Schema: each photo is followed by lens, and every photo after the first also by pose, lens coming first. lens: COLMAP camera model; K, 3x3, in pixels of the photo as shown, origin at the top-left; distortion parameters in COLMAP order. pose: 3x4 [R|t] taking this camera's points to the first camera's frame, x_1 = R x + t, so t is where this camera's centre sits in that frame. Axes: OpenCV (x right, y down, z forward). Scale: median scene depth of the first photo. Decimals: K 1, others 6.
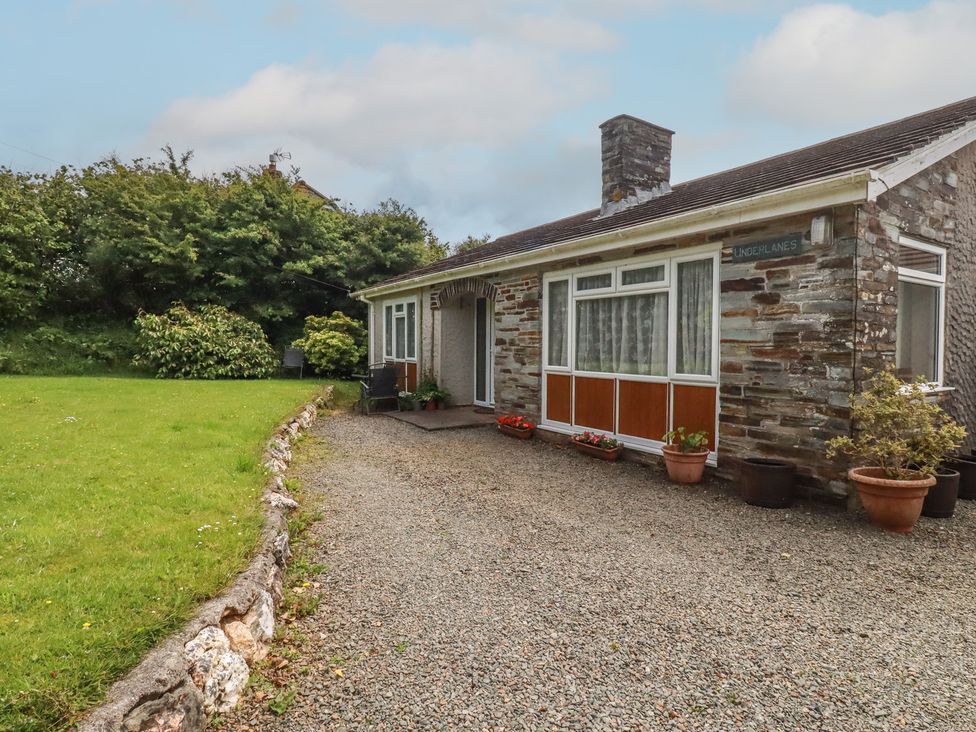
lens RADIAL K [[519.2, 0, 488.0], [0, 519.2, 366.0], [0, 0, 1]] dist [-0.005582, -0.000919]
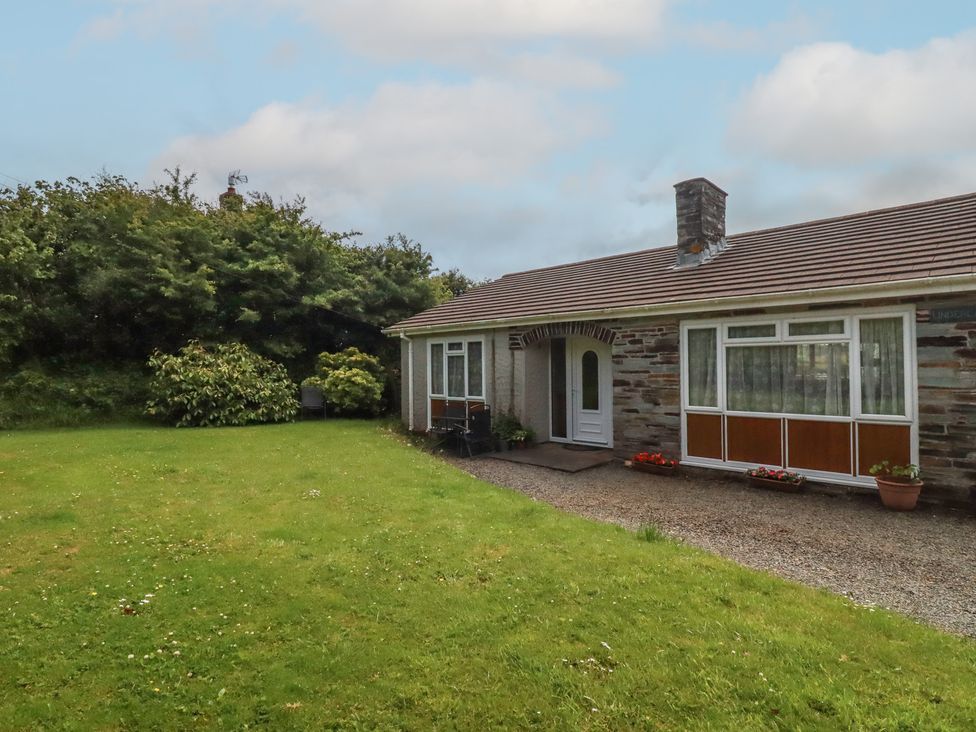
lens RADIAL K [[505.3, 0, 488.0], [0, 505.3, 366.0], [0, 0, 1]] dist [0.000297, -0.013166]
pose [[0.973962, -0.016063, 0.226140, -0.415390], [0.026229, 0.998772, -0.042021, -0.039689], [-0.225187, 0.046858, 0.973188, 0.051910]]
